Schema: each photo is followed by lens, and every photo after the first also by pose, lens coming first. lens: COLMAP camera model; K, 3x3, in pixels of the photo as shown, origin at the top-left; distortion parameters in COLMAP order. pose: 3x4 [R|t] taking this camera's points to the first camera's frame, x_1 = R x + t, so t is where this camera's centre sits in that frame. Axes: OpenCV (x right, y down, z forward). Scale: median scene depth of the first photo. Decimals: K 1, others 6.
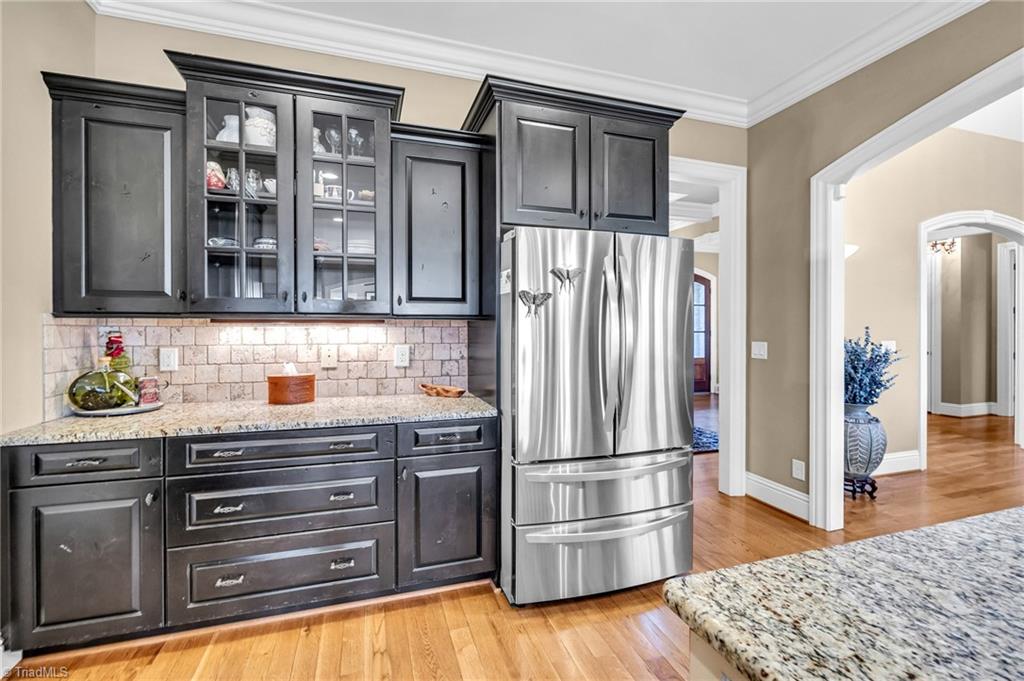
lens RADIAL K [[419.5, 0, 509.8], [0, 419.5, 337.7], [0, 0, 1]] dist [0.000497, 0.000179]
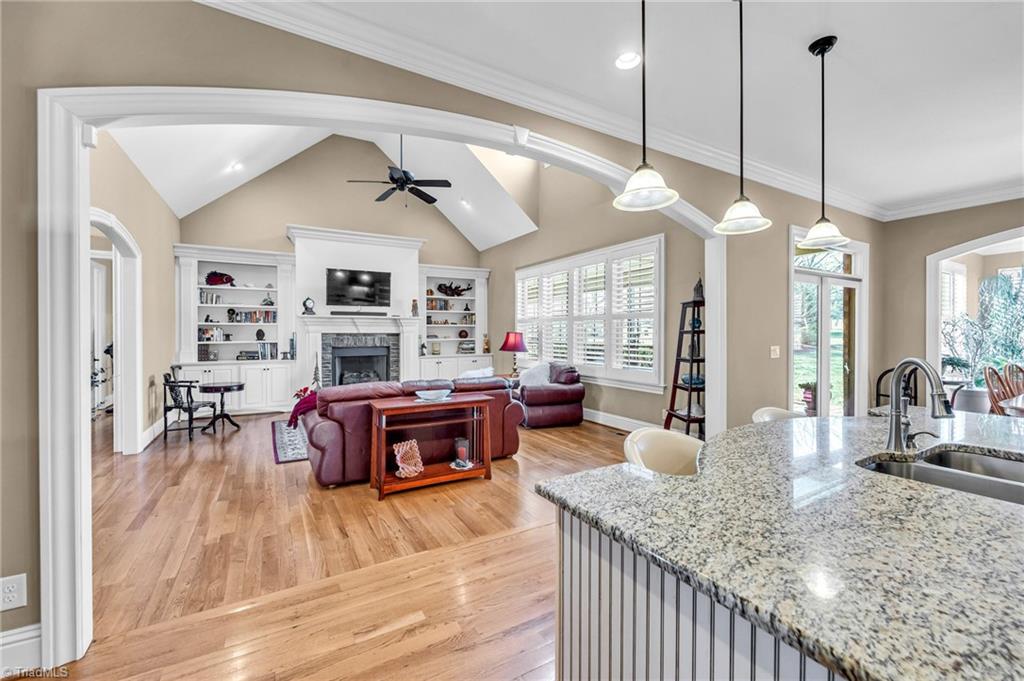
lens RADIAL K [[419.5, 0, 513.4], [0, 419.5, 339.1], [0, 0, 1]] dist [0.000497, 0.000179]
pose [[-0.228776, -0.005300, 0.973465, -0.069729], [0.006747, 0.999953, 0.007029, -0.101624], [-0.973456, 0.008176, -0.228729, 1.894618]]
